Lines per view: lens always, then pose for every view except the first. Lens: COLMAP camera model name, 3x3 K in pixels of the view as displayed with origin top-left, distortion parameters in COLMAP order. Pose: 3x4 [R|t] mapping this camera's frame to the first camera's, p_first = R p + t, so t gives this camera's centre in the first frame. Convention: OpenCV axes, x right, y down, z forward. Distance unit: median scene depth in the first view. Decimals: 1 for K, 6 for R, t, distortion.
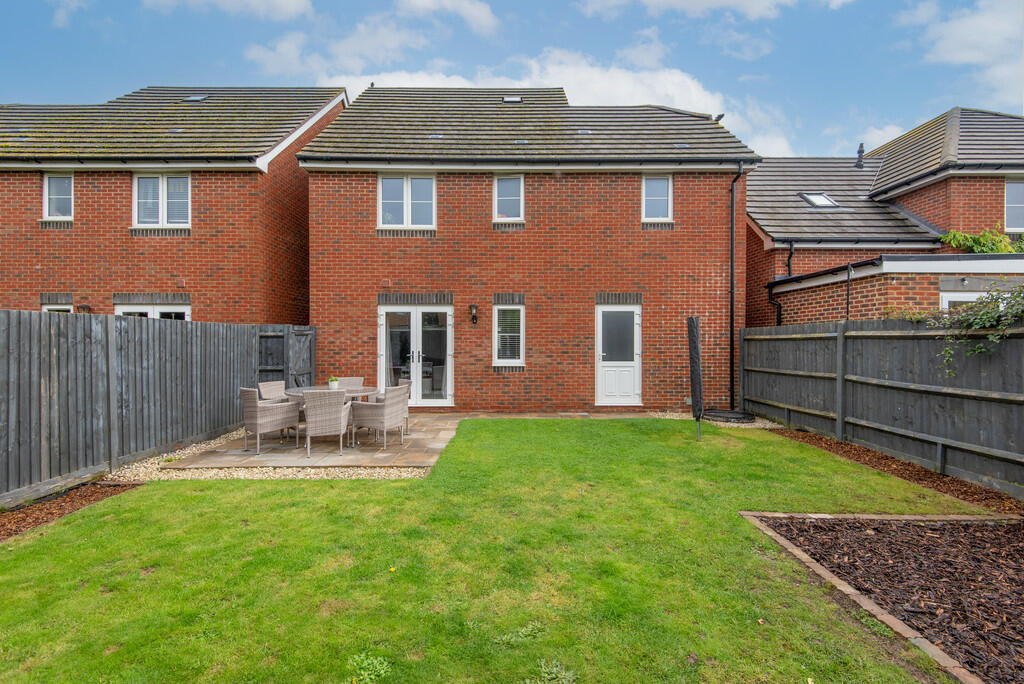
lens RADIAL K [[471.2, 0, 513.8], [0, 471.2, 341.0], [0, 0, 1]] dist [0.016597, -0.004525]
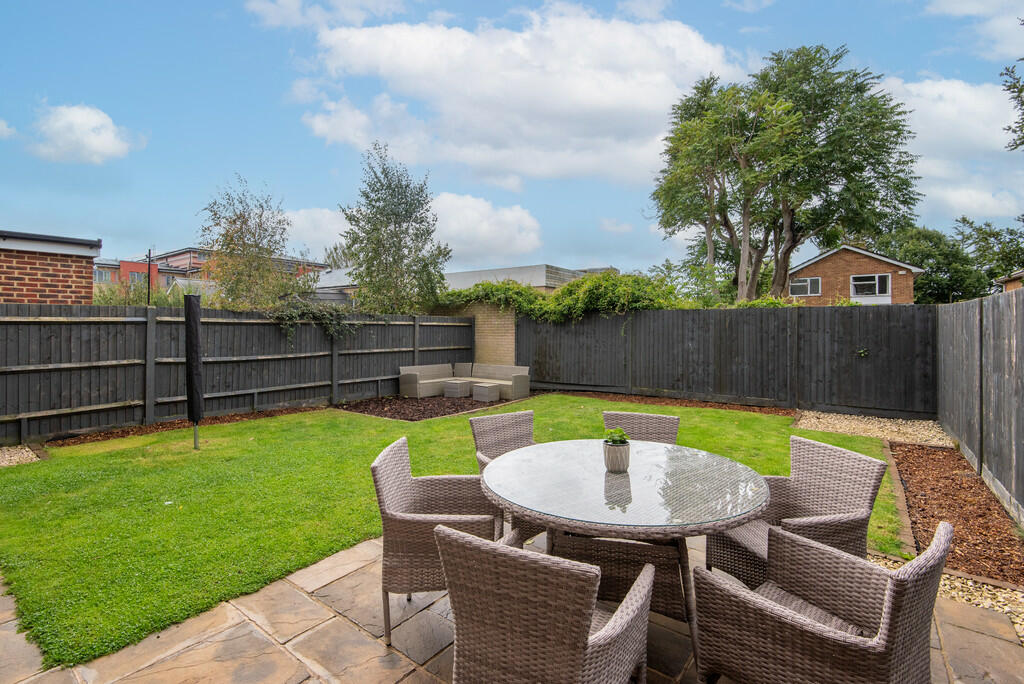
lens RADIAL K [[471.2, 0, 512.8], [0, 471.2, 335.0], [0, 0, 1]] dist [0.016597, -0.004525]
pose [[-0.795172, -0.008044, 0.606330, -0.412194], [-0.001796, 0.999939, 0.010911, 0.005331], [-0.606381, 0.007587, -0.795138, 1.009592]]
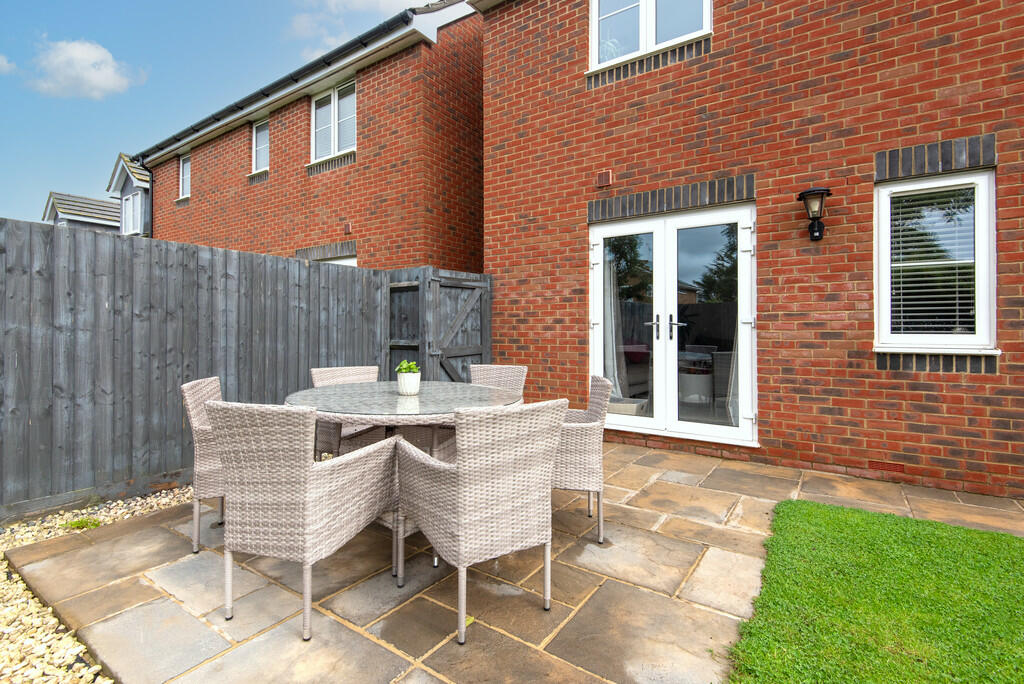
lens RADIAL K [[471.2, 0, 521.8], [0, 471.2, 325.0], [0, 0, 1]] dist [0.016597, -0.004525]
pose [[0.826932, -0.005698, -0.562274, -0.064310], [-0.001947, 0.999914, -0.012996, 0.037876], [0.562299, 0.011842, 0.826849, 0.544524]]
